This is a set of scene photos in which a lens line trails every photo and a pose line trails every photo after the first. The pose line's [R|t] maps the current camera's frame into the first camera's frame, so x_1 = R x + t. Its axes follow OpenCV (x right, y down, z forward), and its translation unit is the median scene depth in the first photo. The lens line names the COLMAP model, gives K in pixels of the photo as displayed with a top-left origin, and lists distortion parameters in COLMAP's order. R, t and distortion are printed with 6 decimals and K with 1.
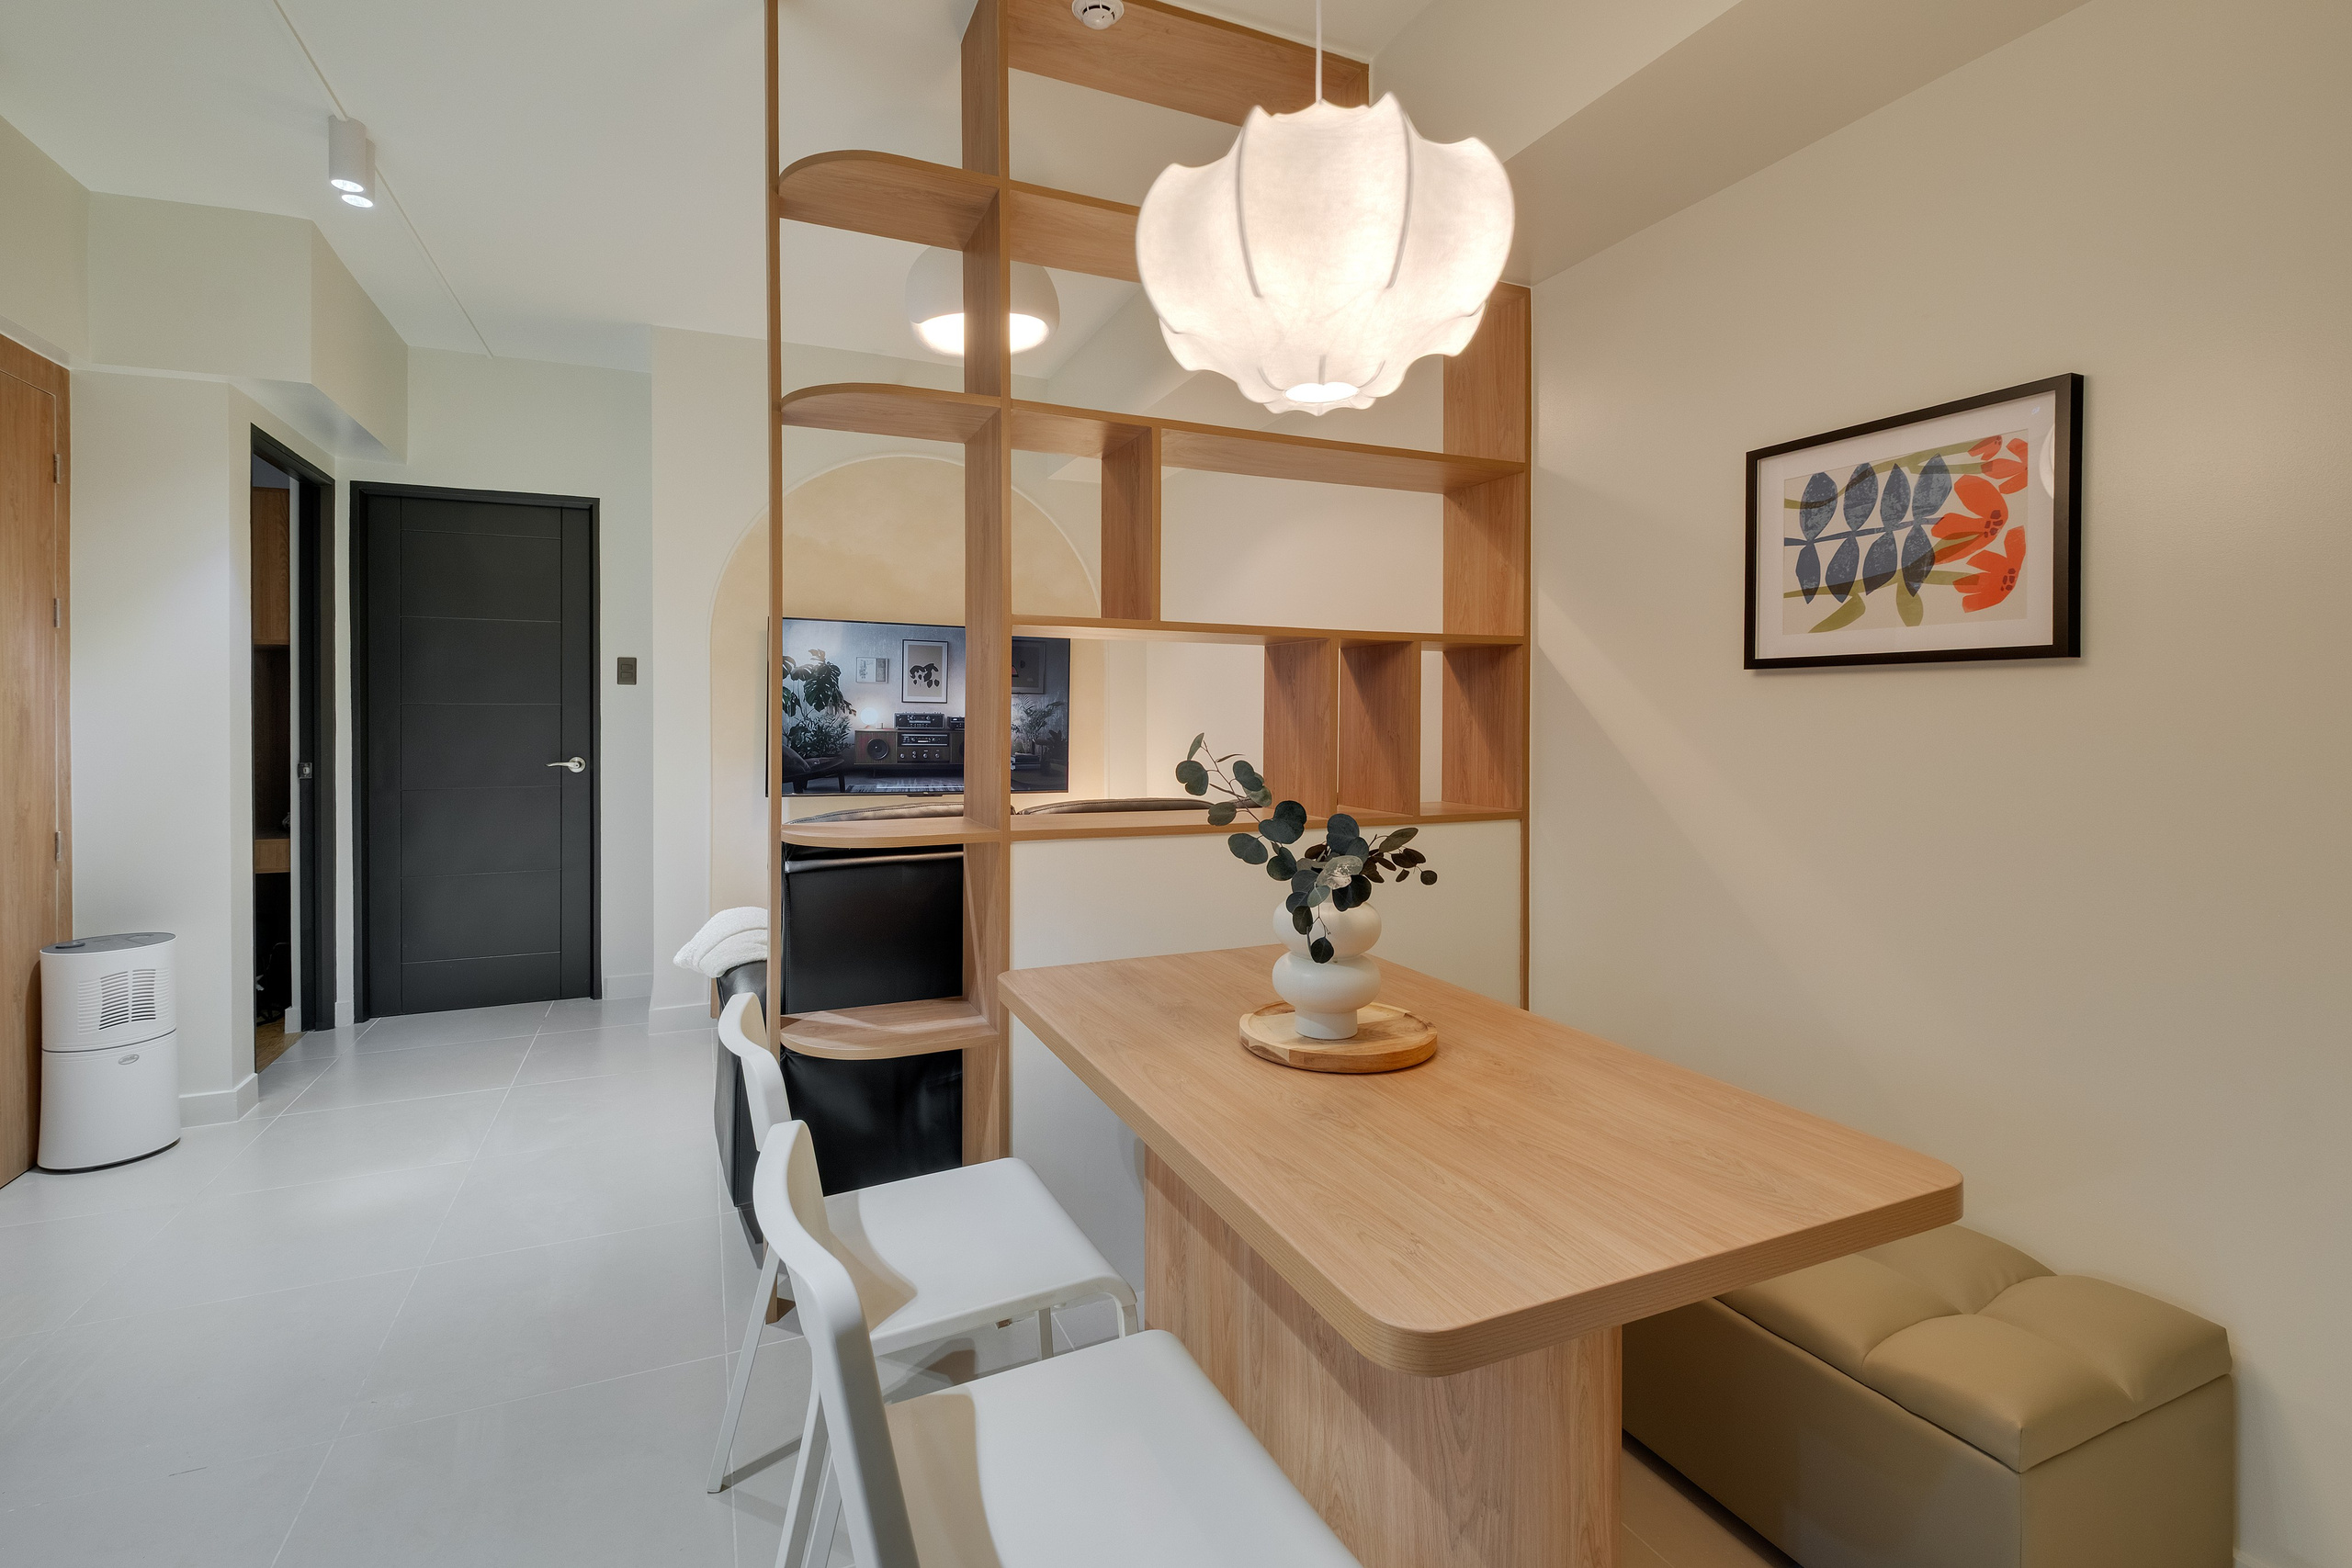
lens RADIAL K [[1025.5, 0, 1135.8], [0, 1025.5, 721.1], [0, 0, 1]] dist [0.006414, -0.004061]
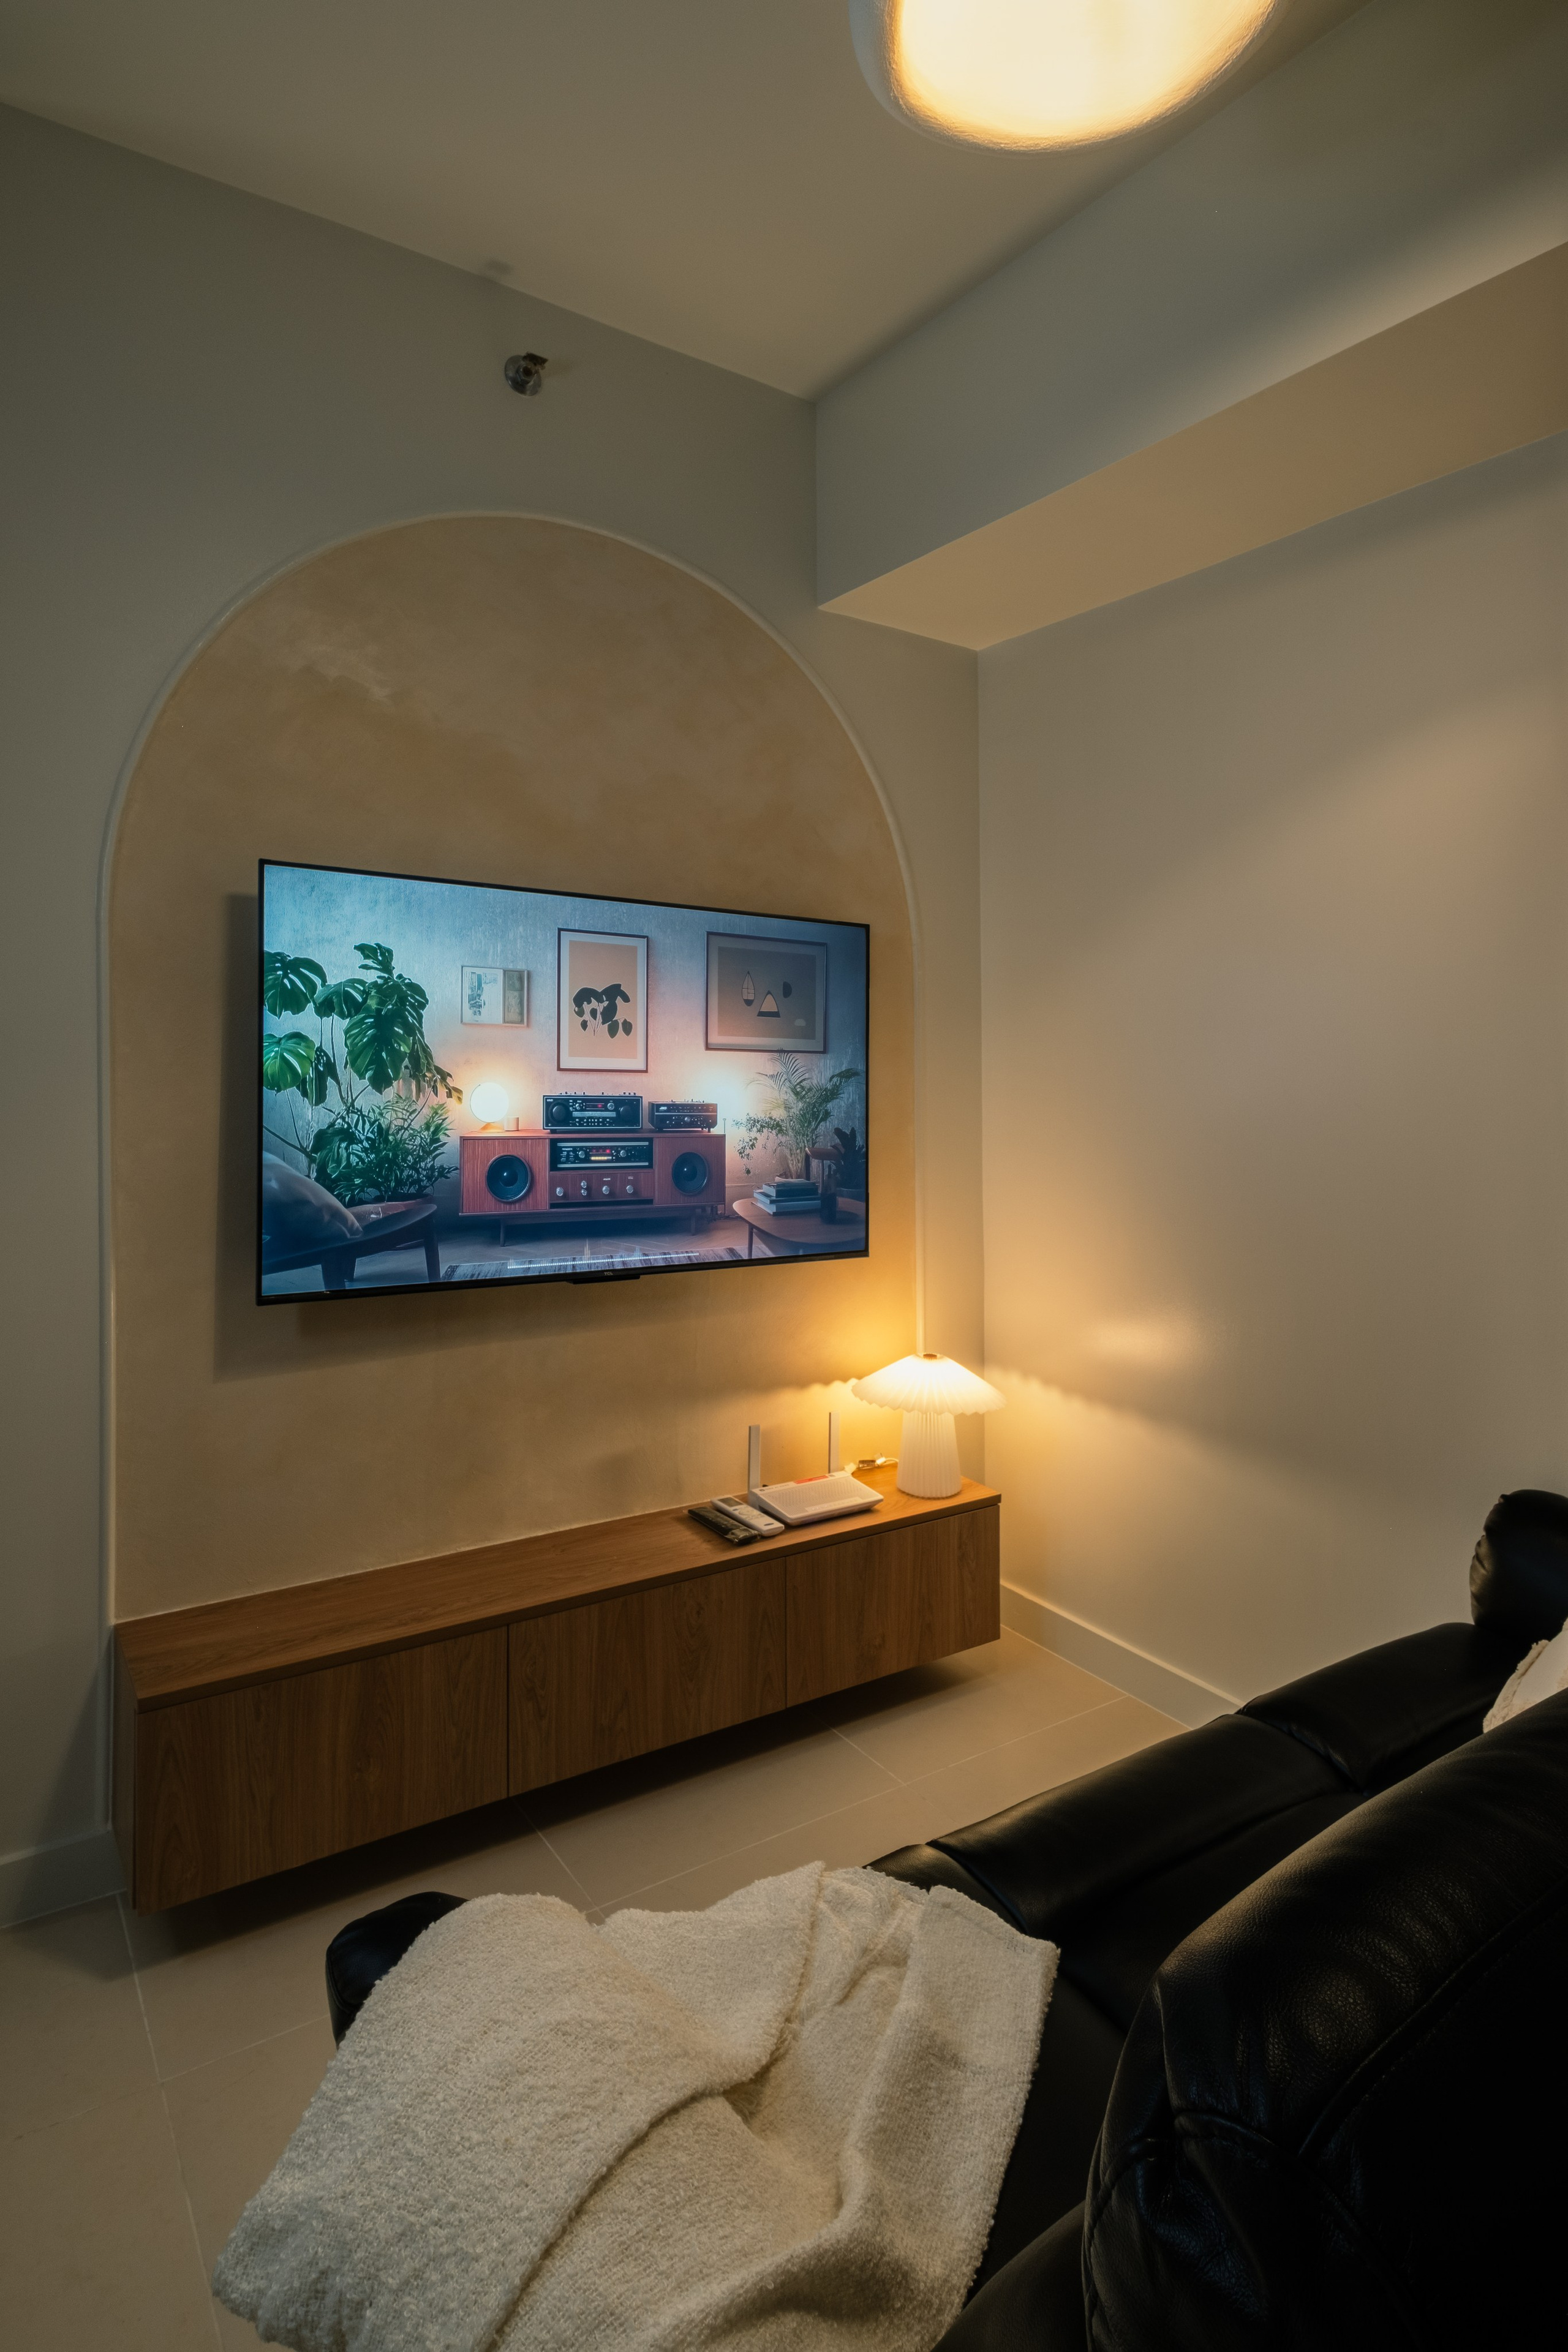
lens RADIAL K [[1212.7, 0, 718.5], [0, 1212.7, 1092.7], [0, 0, 1]] dist [0.001300, 0.000290]
pose [[0.989587, -0.002322, 0.143917, -0.543562], [0.002235, 0.999997, 0.000768, -0.020727], [-0.143919, -0.000439, 0.989589, 1.095802]]
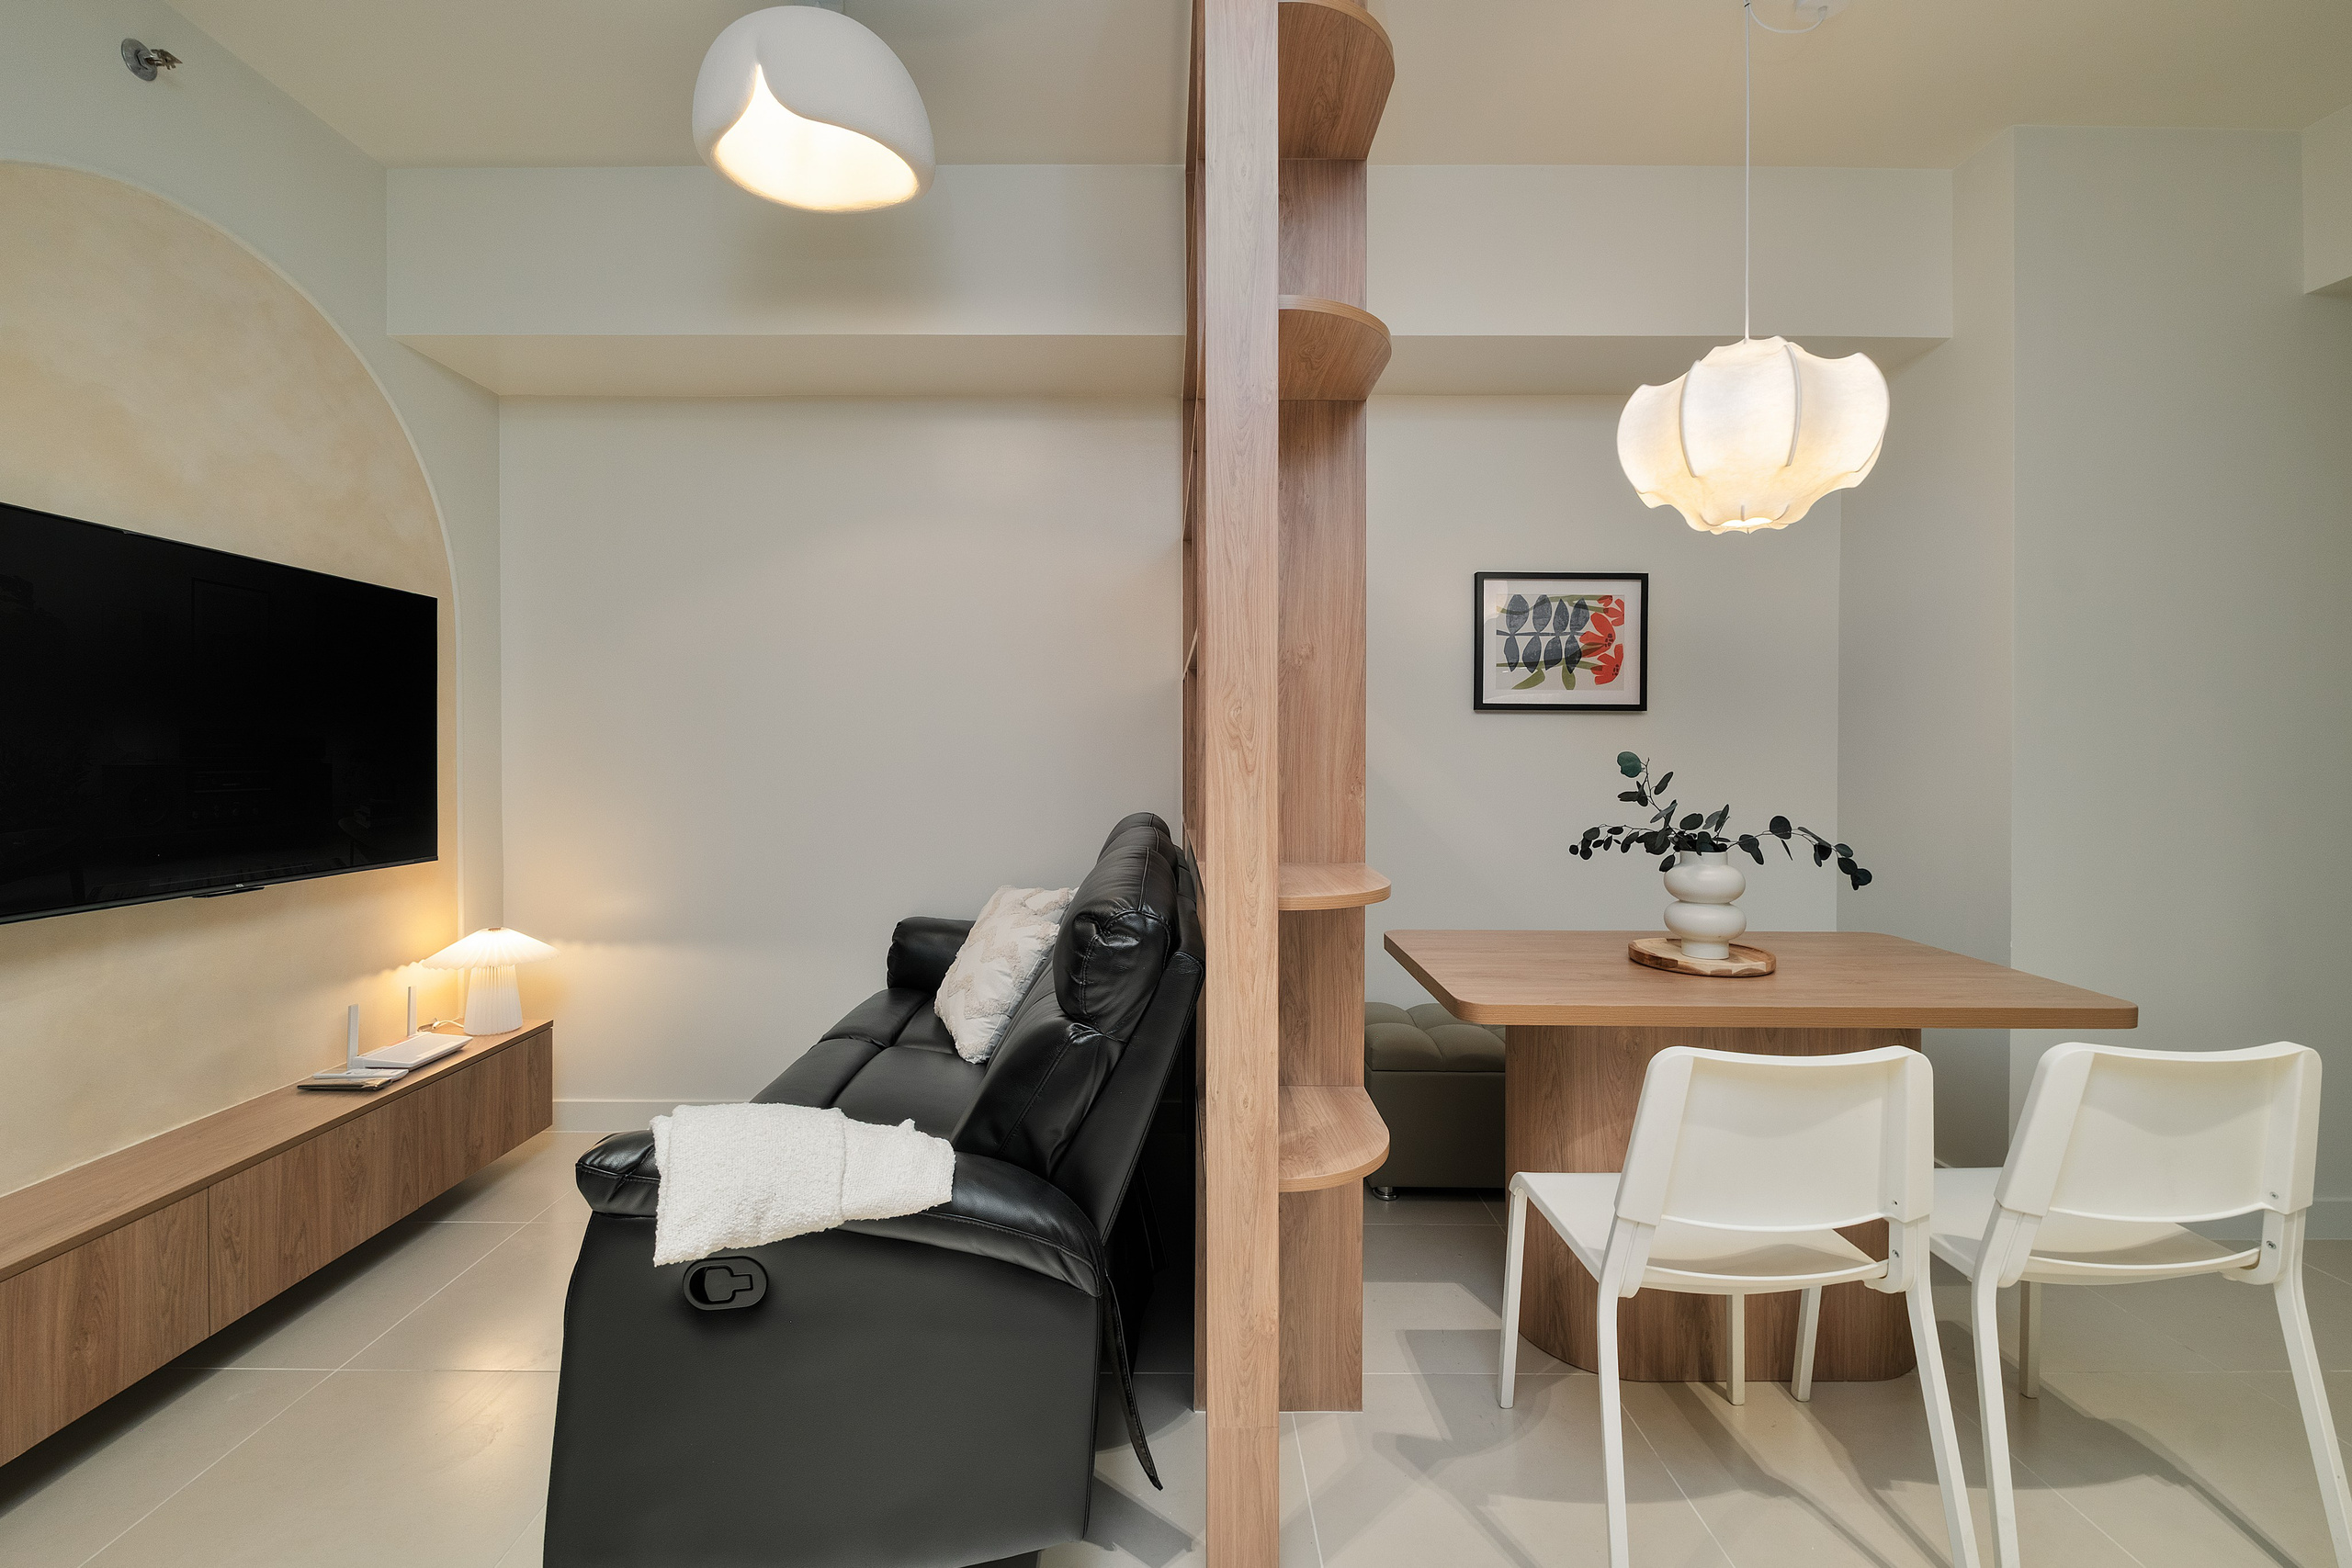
lens RADIAL K [[1038.1, 0, 1158.2], [0, 1038.1, 745.5], [0, 0, 1]] dist [0.004518, -0.002999]
pose [[0.401434, -0.003932, 0.915879, -1.154499], [0.002171, 0.999992, 0.003342, -0.001213], [-0.915885, 0.000646, 0.401440, 0.873233]]
